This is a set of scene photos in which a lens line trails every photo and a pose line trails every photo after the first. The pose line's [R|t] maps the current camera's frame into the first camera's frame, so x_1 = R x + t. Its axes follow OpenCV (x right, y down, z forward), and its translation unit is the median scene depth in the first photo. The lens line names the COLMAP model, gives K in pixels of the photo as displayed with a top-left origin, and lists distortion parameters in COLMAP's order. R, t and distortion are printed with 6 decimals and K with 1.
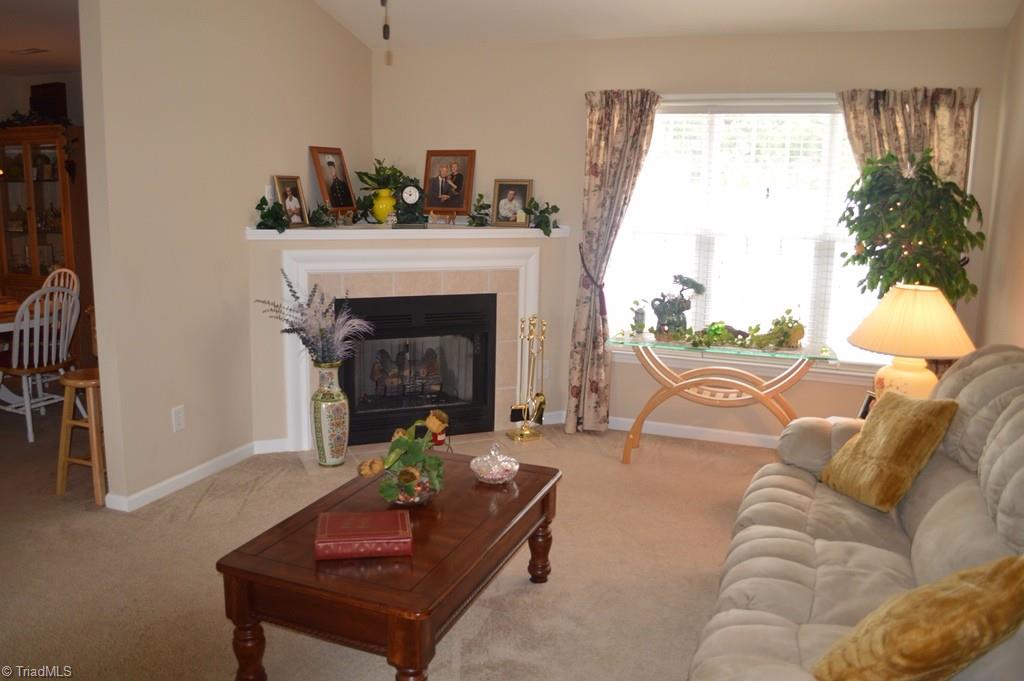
lens RADIAL K [[818.4, 0, 511.4], [0, 818.4, 340.2], [0, 0, 1]] dist [-0.092773, 0.020332]
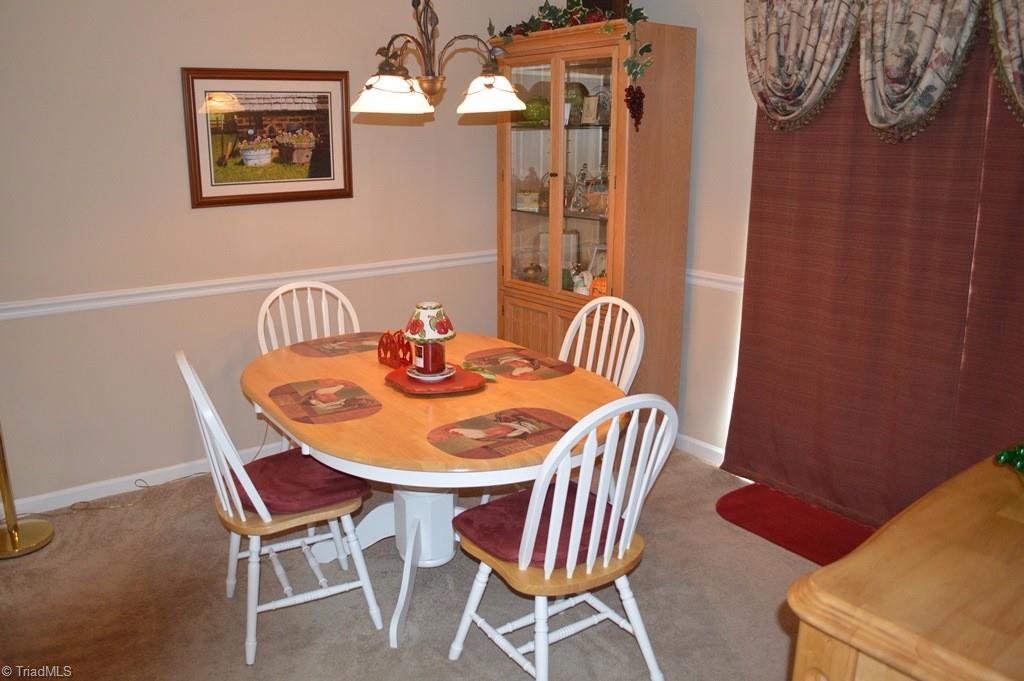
lens RADIAL K [[818.4, 0, 510.7], [0, 818.4, 340.4], [0, 0, 1]] dist [-0.092773, 0.020332]
pose [[0.852440, 0.114397, -0.510156, -0.301006], [-0.083999, 0.993059, 0.082327, -0.087417], [0.516033, -0.027326, 0.856133, 0.443529]]
